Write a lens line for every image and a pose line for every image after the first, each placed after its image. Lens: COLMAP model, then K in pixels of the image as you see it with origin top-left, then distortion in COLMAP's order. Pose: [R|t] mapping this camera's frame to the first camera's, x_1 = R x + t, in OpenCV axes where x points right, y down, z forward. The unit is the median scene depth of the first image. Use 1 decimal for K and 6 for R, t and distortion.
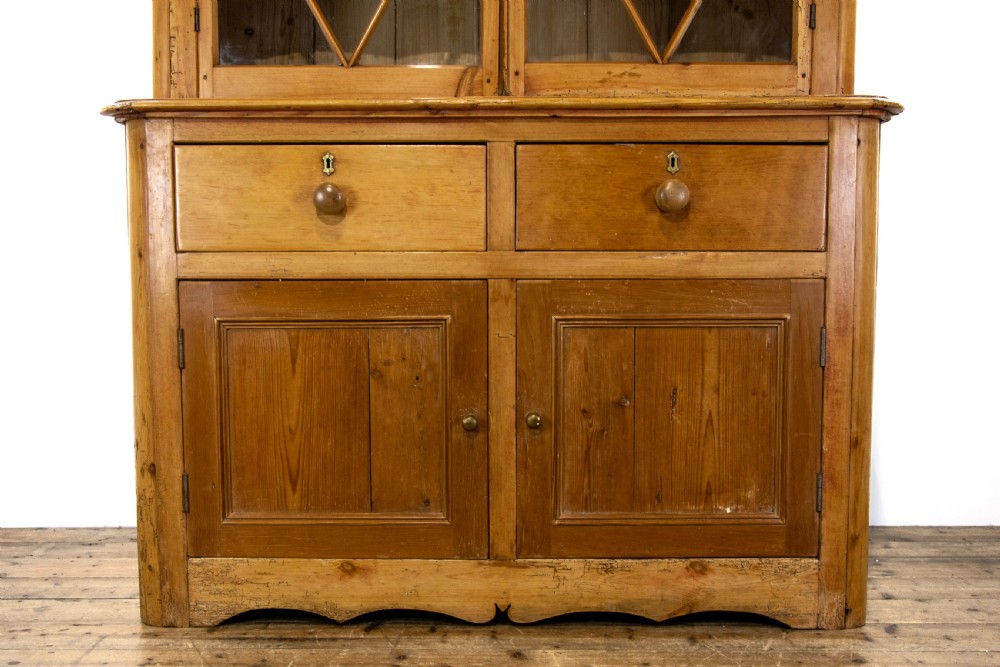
lens RADIAL K [[1193.9, 0, 489.9], [0, 1193.9, 382.7], [0, 0, 1]] dist [-0.059692, 0.000000]
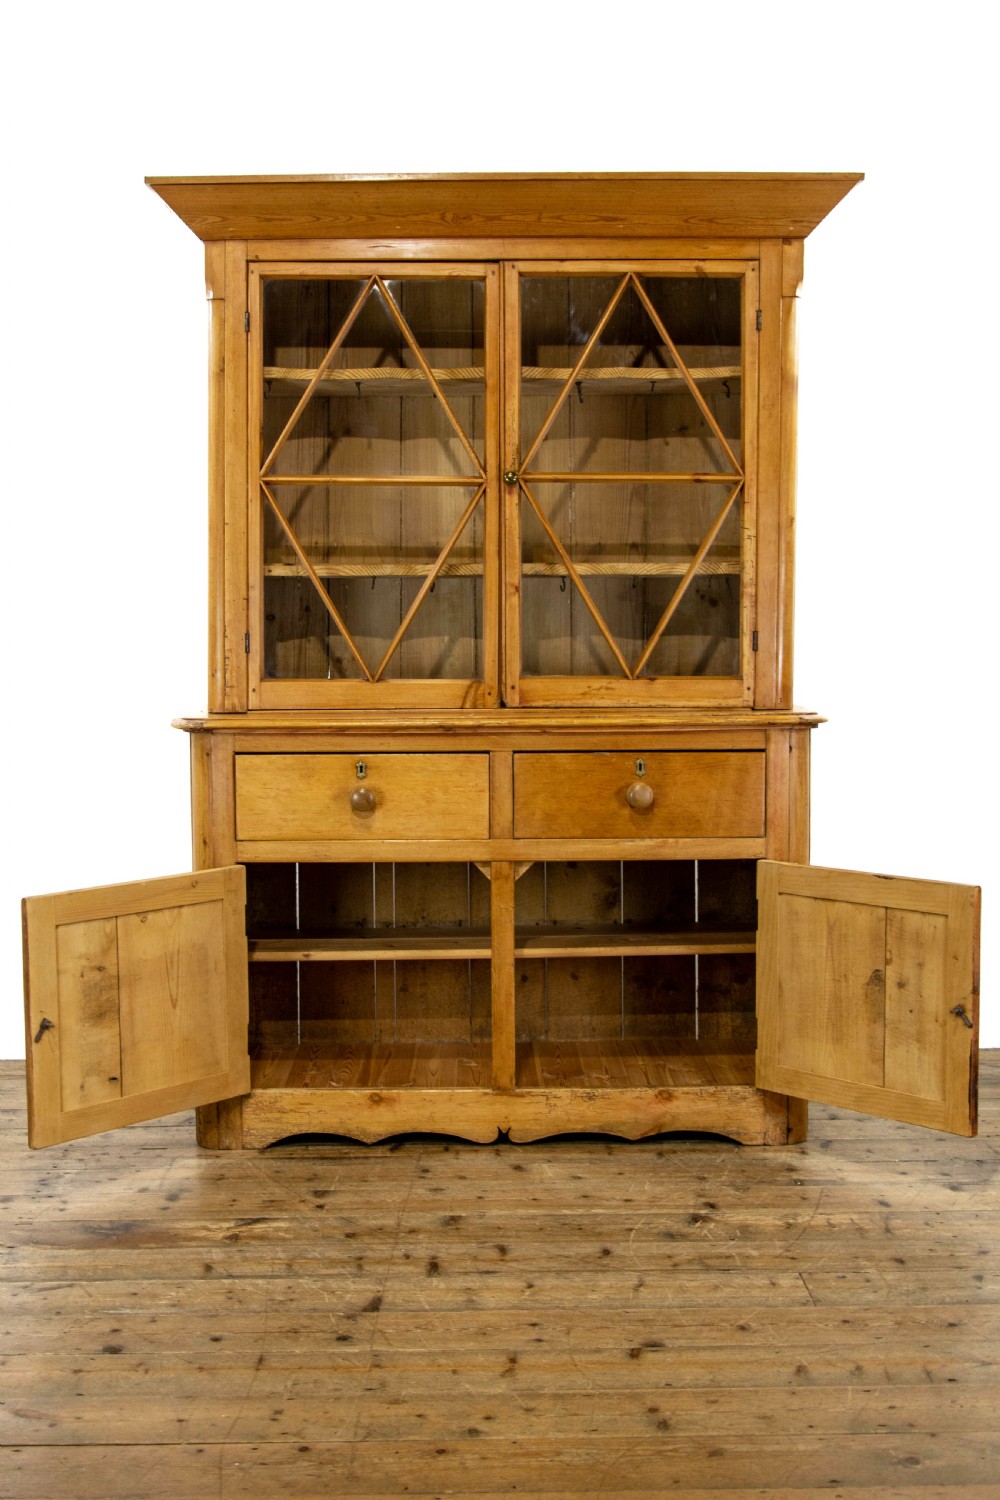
lens RADIAL K [[1790.6, 0, 478.7], [0, 1790.6, 727.8], [0, 0, 1]] dist [-0.073487, 0.000000]
pose [[0.999688, -0.005564, 0.024335, -0.057328], [0.006477, 0.999271, -0.037610, -0.152070], [-0.024108, 0.037756, 0.998996, -0.828228]]
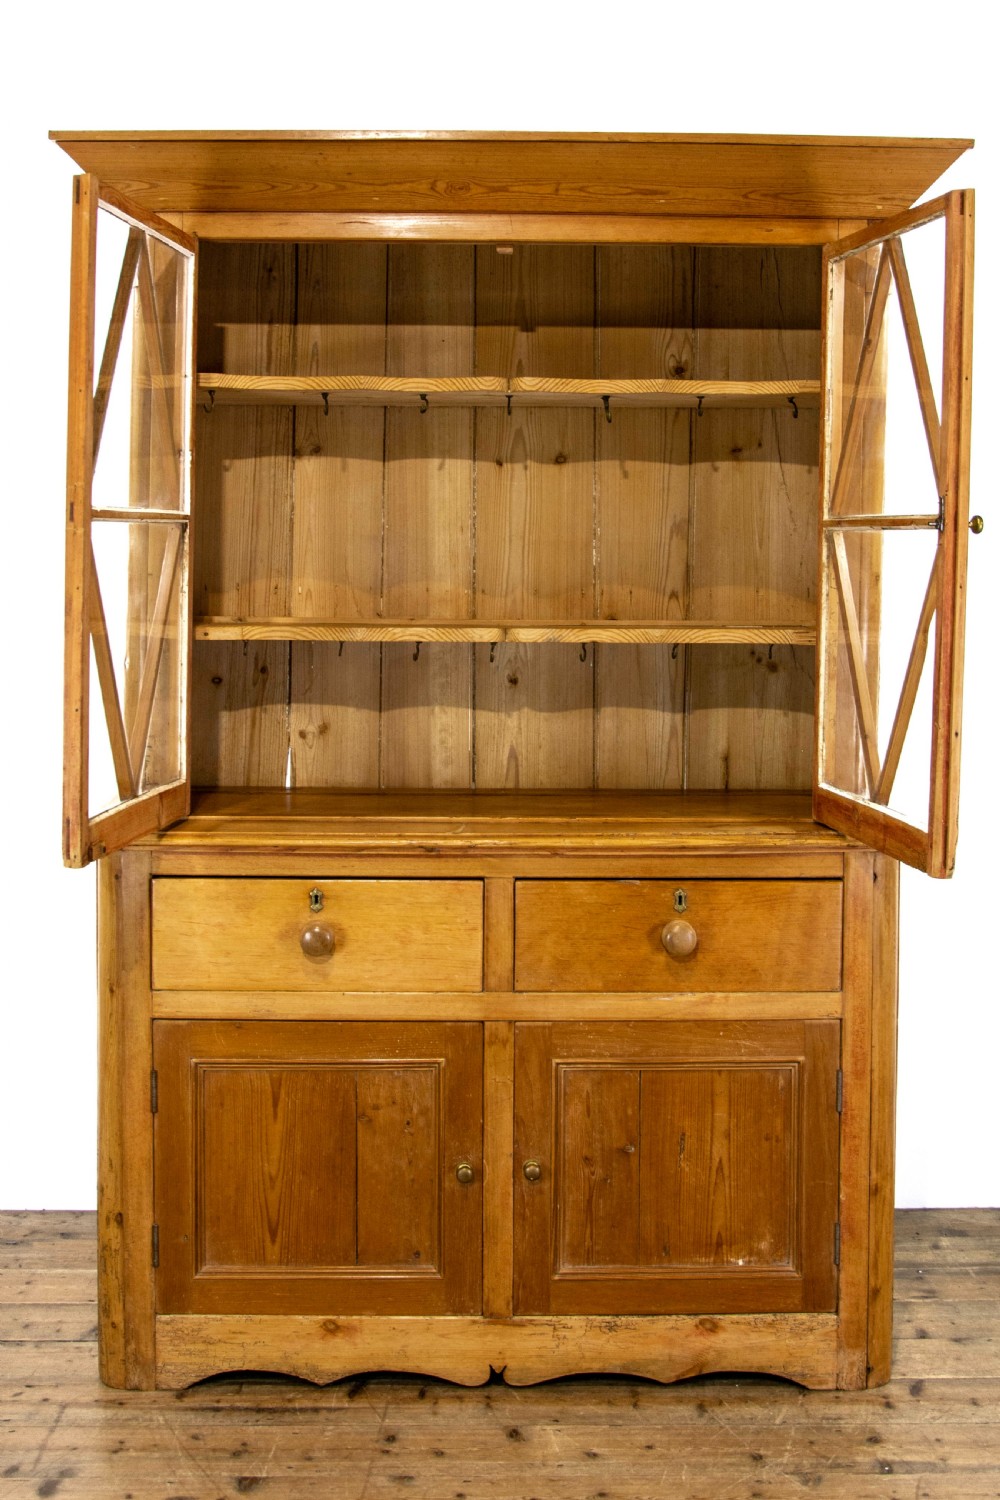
lens RADIAL K [[1766.0, 0, 531.9], [0, 1766.0, 582.0], [0, 0, 1]] dist [-0.064881, 0.000000]
pose [[0.999349, 0.008229, 0.035140, -0.015700], [-0.005038, 0.995934, -0.089940, -0.300954], [-0.035737, 0.089704, 0.995327, -0.405849]]
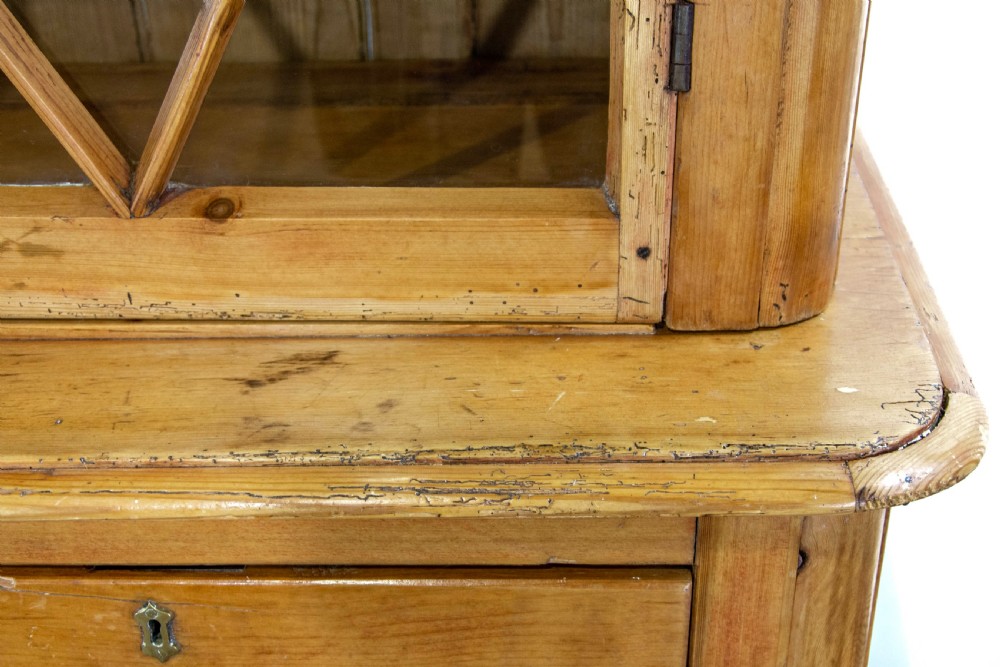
lens RADIAL K [[1405.2, 0, 518.7], [0, 1405.2, 376.9], [0, 0, 1]] dist [-0.040648, 0.000000]
pose [[0.999778, -0.012990, -0.016569, 0.241314], [0.019033, 0.894095, 0.447472, -0.380697], [0.009002, -0.447688, 0.894144, 0.695797]]
